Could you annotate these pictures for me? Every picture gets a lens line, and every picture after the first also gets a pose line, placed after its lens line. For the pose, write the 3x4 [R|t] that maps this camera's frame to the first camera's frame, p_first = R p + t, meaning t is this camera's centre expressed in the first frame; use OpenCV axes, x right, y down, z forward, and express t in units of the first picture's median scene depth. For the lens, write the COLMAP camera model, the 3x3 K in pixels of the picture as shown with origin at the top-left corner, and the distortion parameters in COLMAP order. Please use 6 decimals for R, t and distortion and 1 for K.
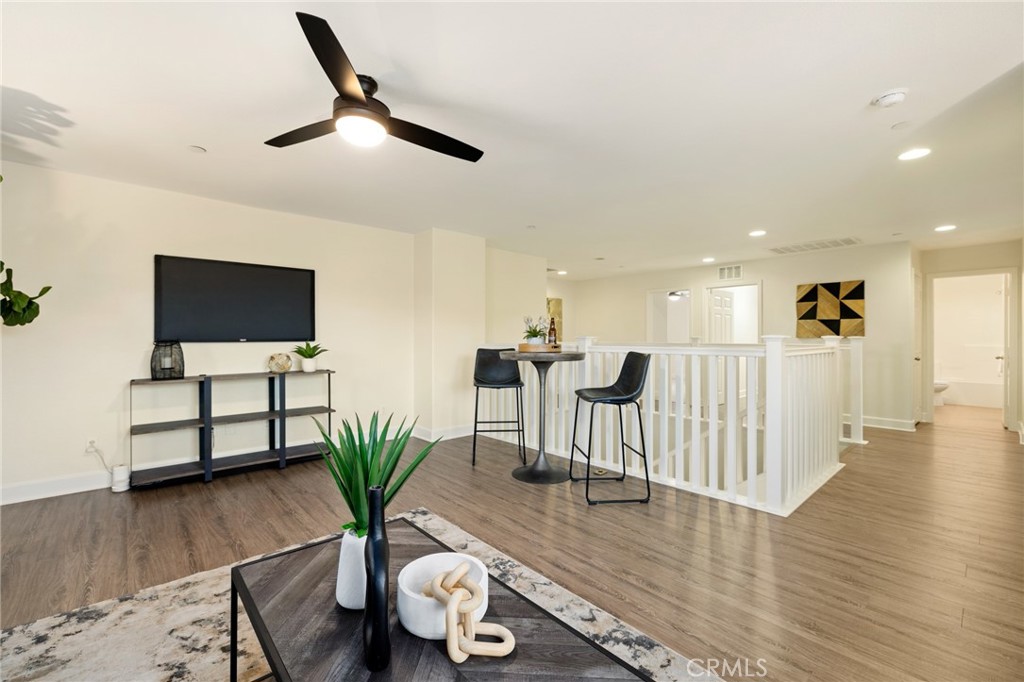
lens RADIAL K [[434.1, 0, 505.6], [0, 434.1, 337.8], [0, 0, 1]] dist [-0.003636, -0.000092]
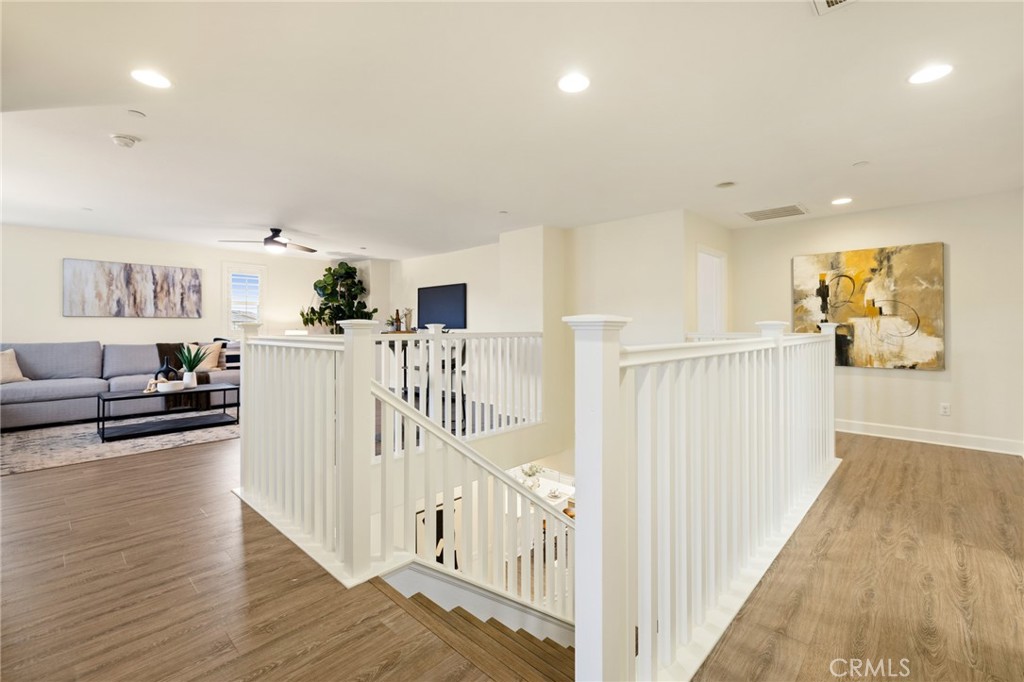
lens RADIAL K [[434.1, 0, 504.7], [0, 434.1, 324.5], [0, 0, 1]] dist [-0.003636, -0.000092]
pose [[0.092880, -0.007526, -0.995649, 1.410754], [0.000123, 0.999972, -0.007547, 0.006072], [0.995677, 0.000578, 0.092879, 1.244086]]
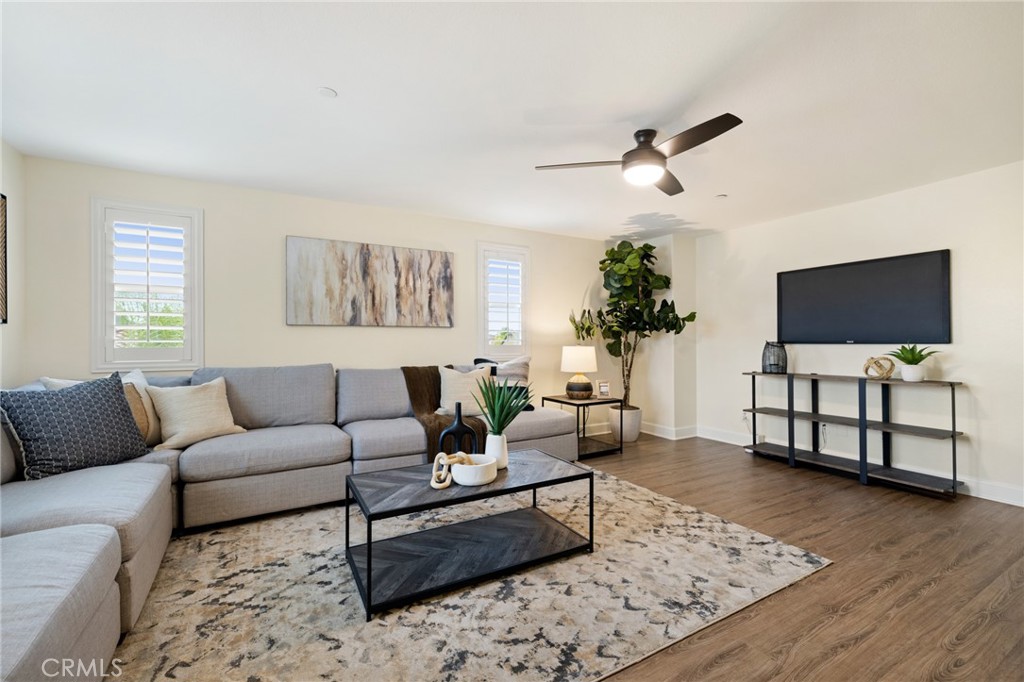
lens RADIAL K [[434.1, 0, 508.2], [0, 434.1, 342.2], [0, 0, 1]] dist [-0.003636, -0.000092]
pose [[-0.221791, 0.001269, -0.975093, 0.573451], [0.001336, 0.999999, 0.000998, 0.004421], [0.975093, -0.001082, -0.221792, 0.524274]]
